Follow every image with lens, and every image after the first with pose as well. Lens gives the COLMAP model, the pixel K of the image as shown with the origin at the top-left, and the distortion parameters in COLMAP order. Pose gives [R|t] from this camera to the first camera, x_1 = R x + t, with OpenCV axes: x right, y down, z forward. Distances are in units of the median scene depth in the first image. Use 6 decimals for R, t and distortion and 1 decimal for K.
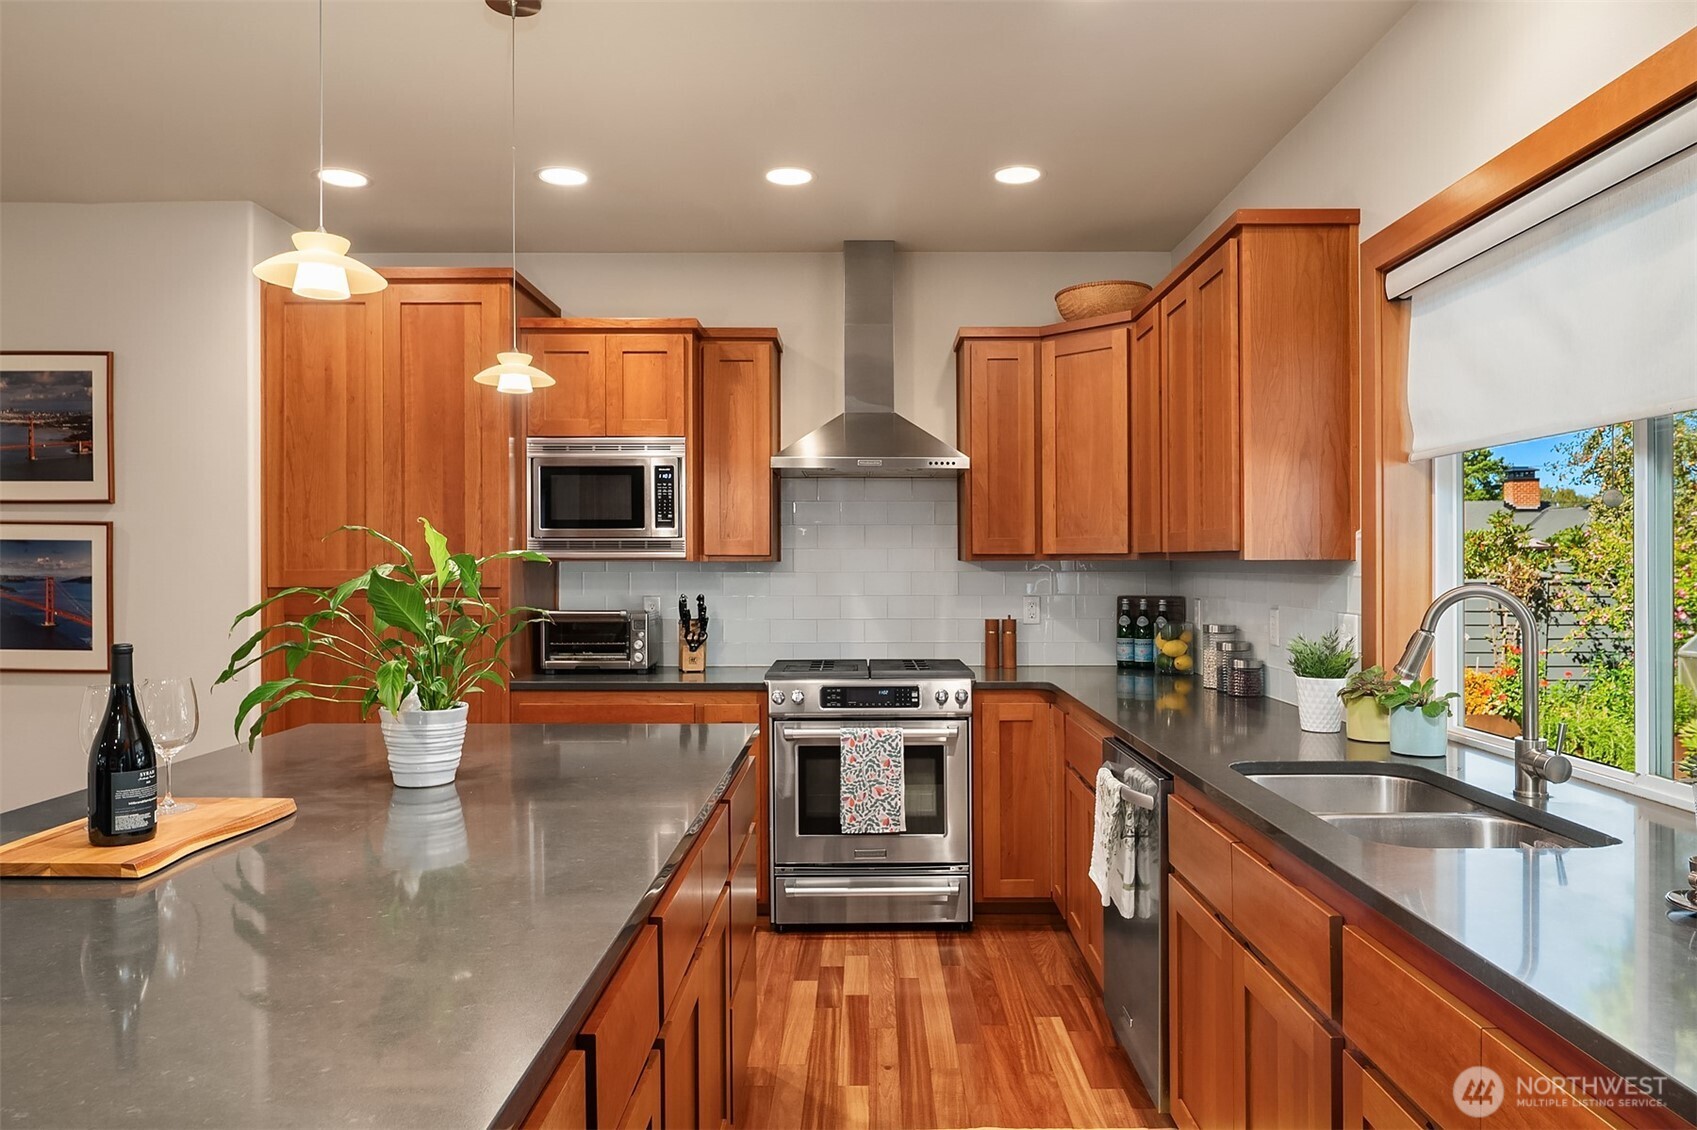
lens RADIAL K [[1113.6, 0, 849.8], [0, 1113.6, 548.6], [0, 0, 1]] dist [0.003465, -0.011164]
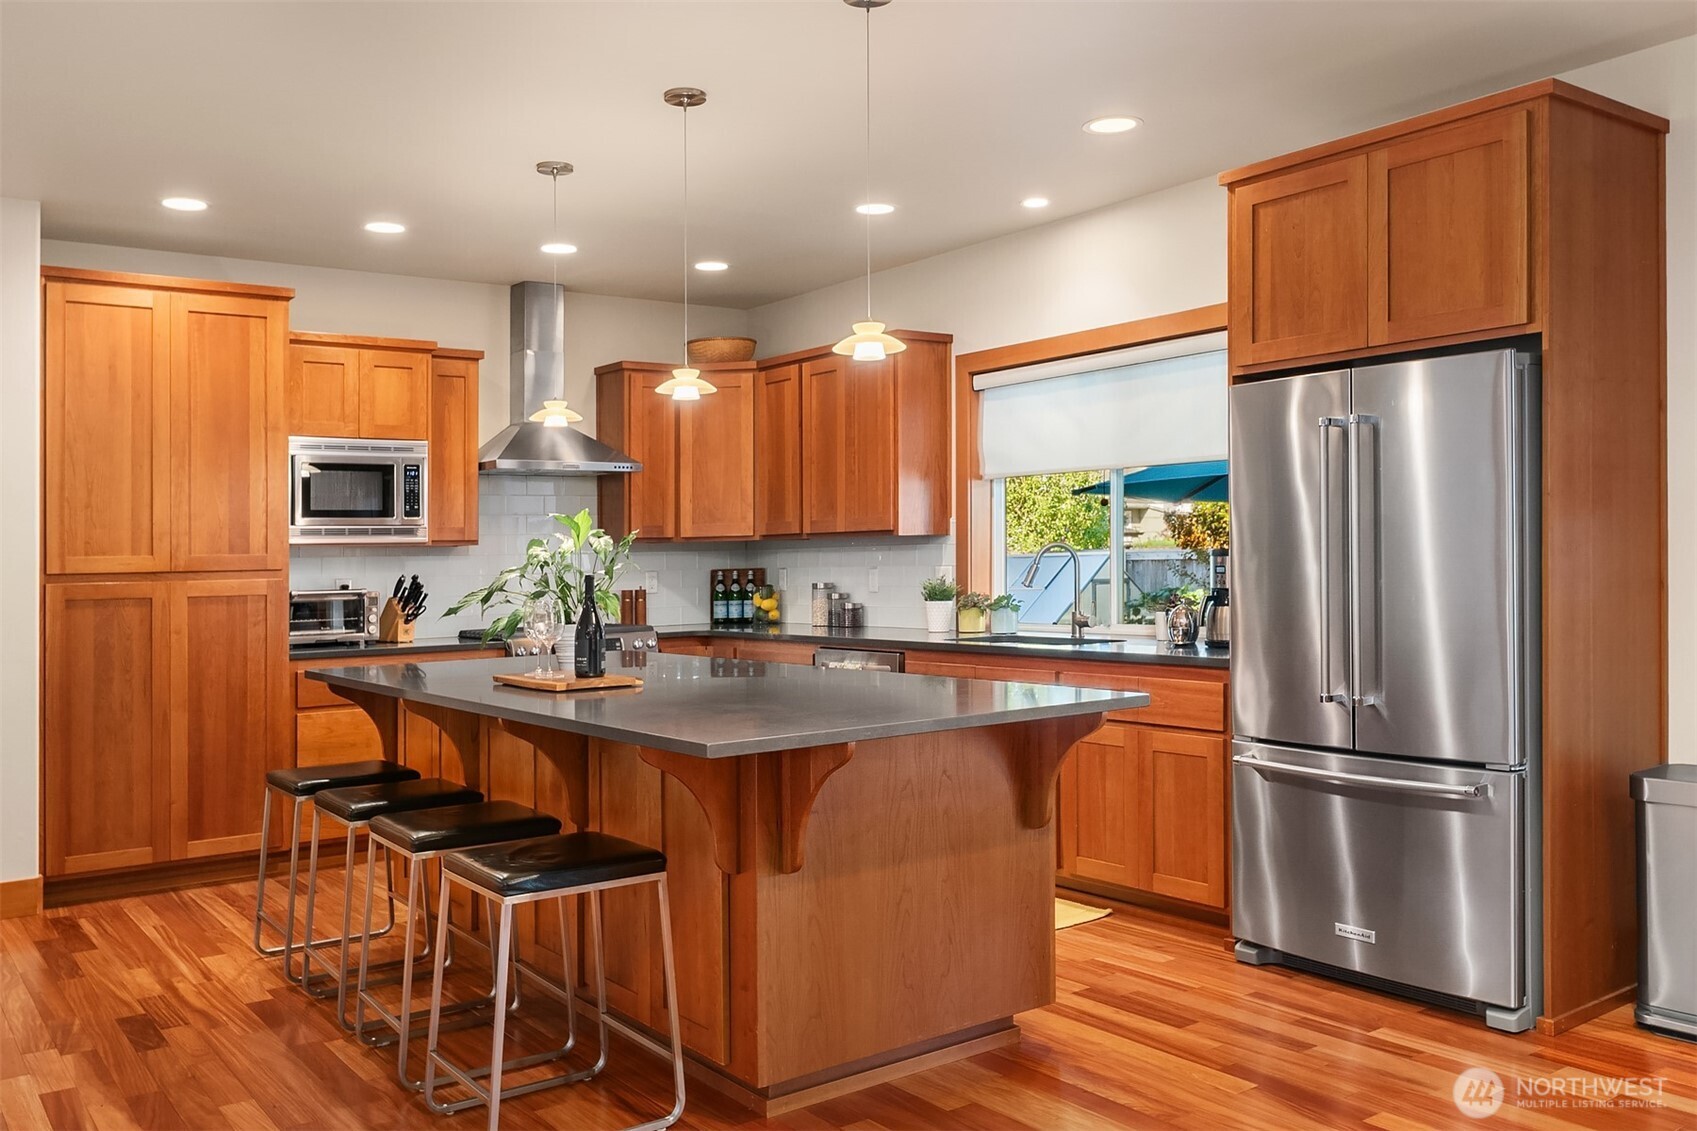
lens RADIAL K [[1408.2, 0, 845.2], [0, 1408.2, 594.5], [0, 0, 1]] dist [-0.006621, -0.003329]
pose [[0.813864, -0.031745, 0.580187, -0.661216], [0.012169, 0.999219, 0.037602, 0.013091], [-0.580928, -0.023543, 0.813615, -0.484575]]
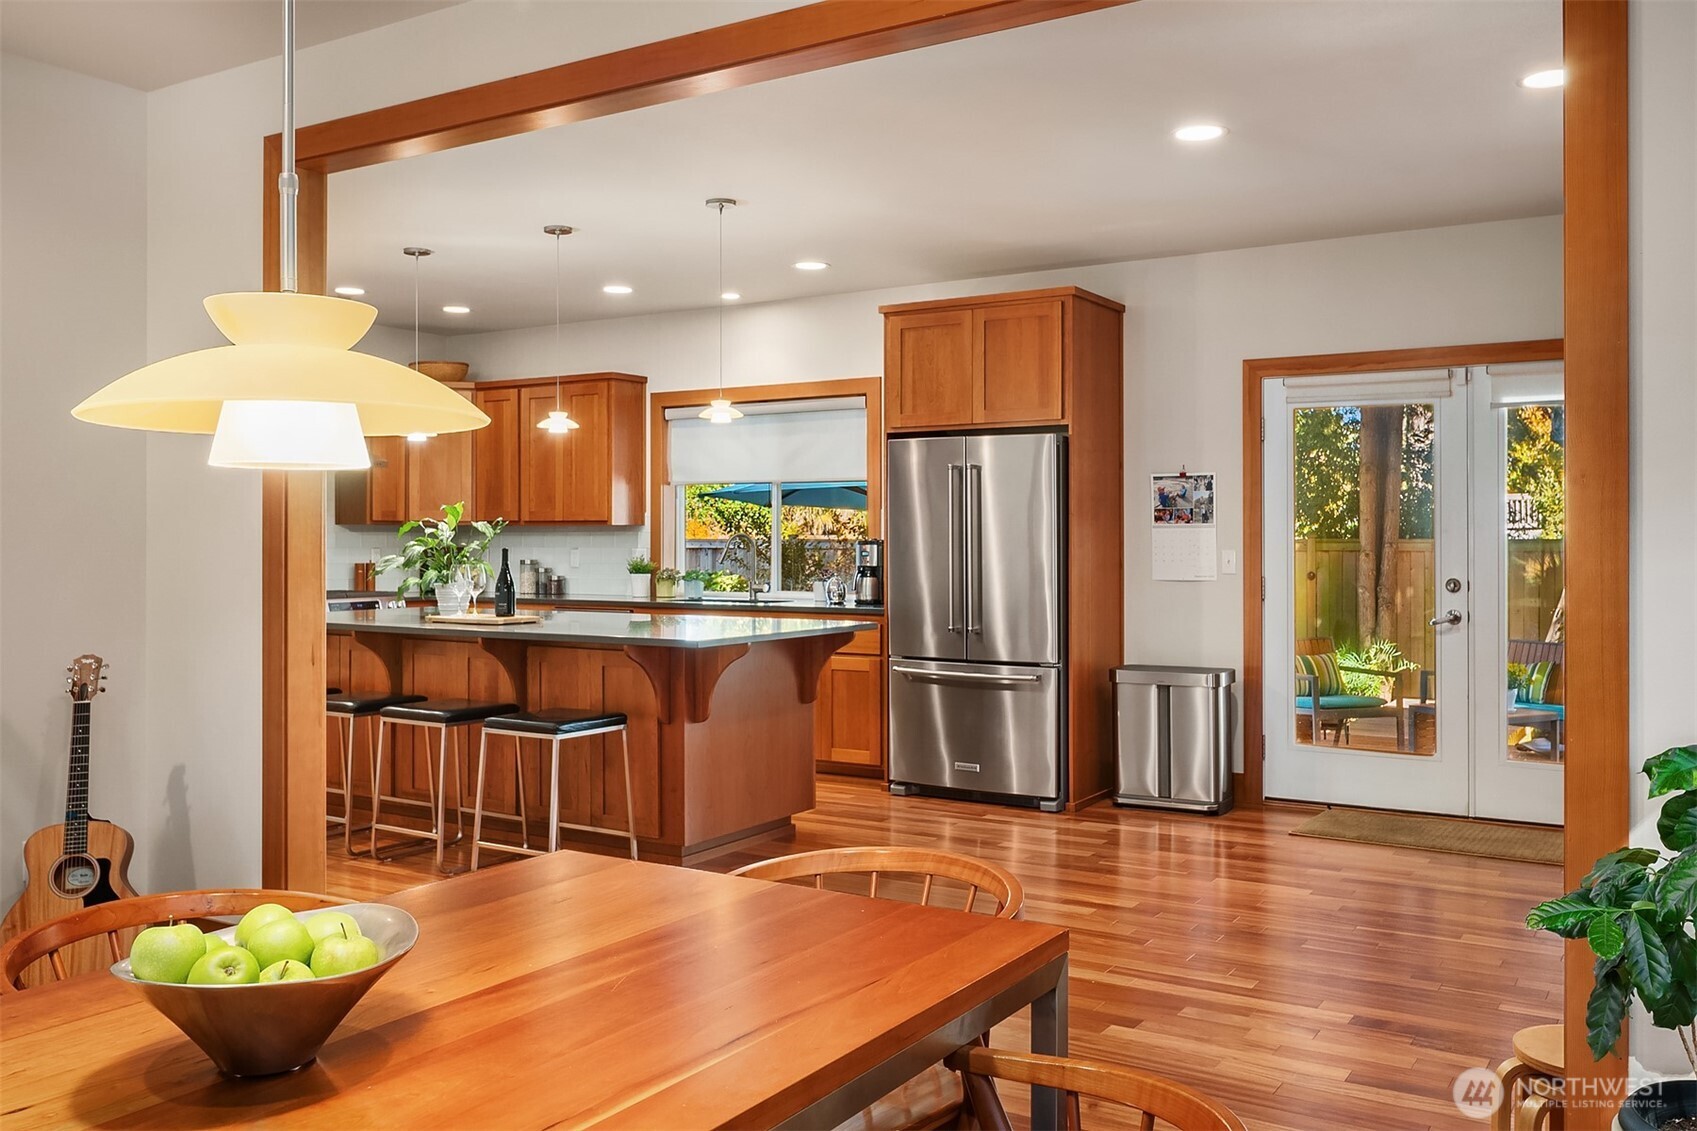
lens RADIAL K [[1408.2, 0, 846.0], [0, 1408.2, 533.7], [0, 0, 1]] dist [-0.006621, -0.003329]
pose [[0.537725, 0.005914, 0.843099, -1.246036], [-0.014028, 0.999900, 0.001933, 0.011471], [-0.843003, -0.012866, 0.537754, -0.658214]]
